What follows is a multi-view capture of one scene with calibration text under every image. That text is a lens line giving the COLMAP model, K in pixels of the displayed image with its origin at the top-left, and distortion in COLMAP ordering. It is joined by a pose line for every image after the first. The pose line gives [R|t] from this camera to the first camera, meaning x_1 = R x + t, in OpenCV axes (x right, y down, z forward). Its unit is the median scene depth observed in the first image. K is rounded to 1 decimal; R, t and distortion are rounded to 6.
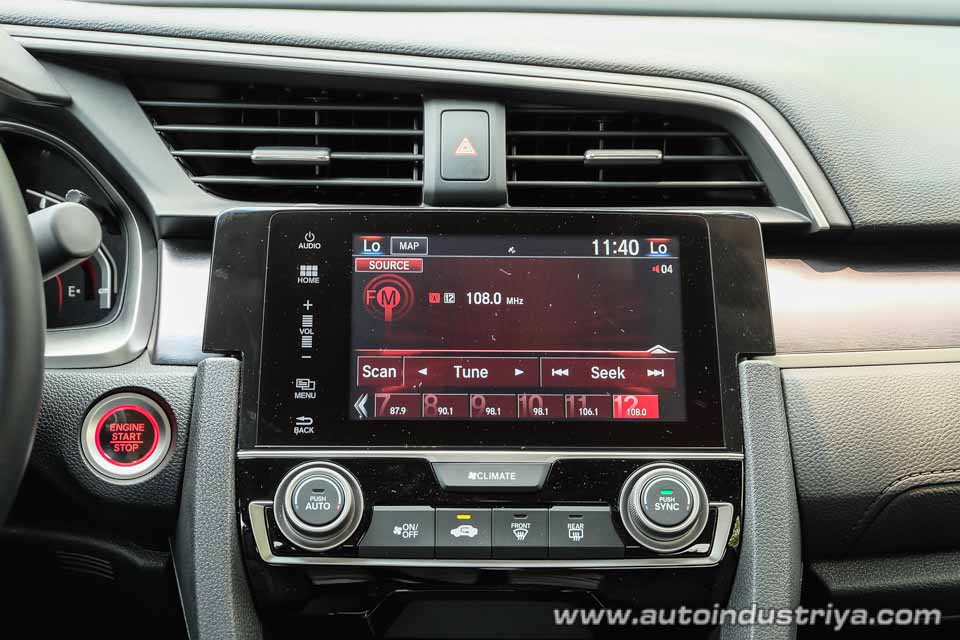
lens RADIAL K [[2049.4, 0, 480.0], [0, 2049.4, 320.0], [0, 0, 1]] dist [-0.081228, -0.095073]
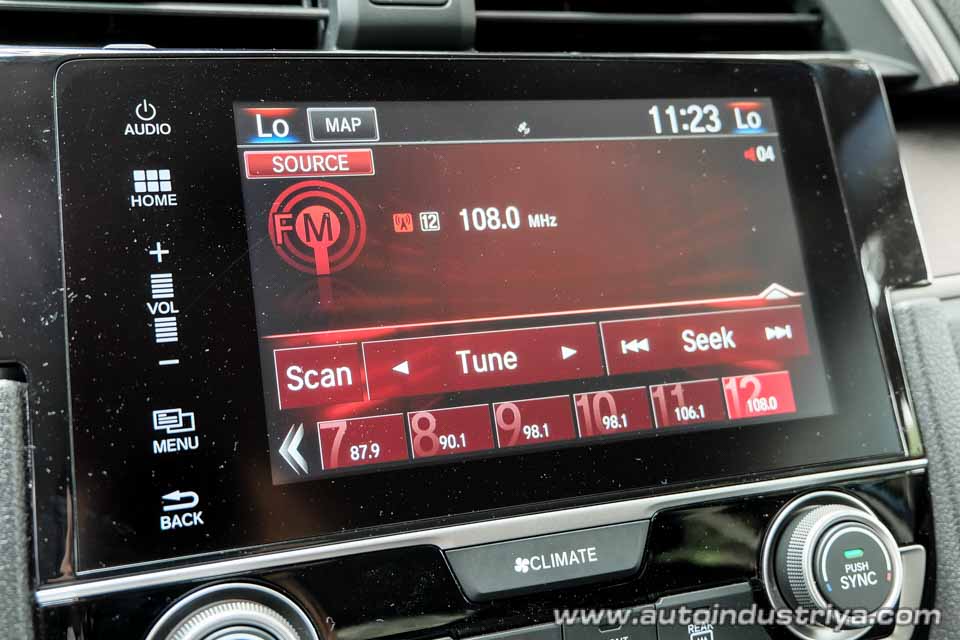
lens RADIAL K [[1030.6, 0, 480.0], [0, 1030.6, 320.0], [0, 0, 1]] dist [0.011324, 0.048401]
pose [[0.950144, -0.080177, 0.301329, -0.087452], [0.027754, 0.984287, 0.174383, -0.032682], [-0.310575, -0.157326, 0.937439, 0.746069]]
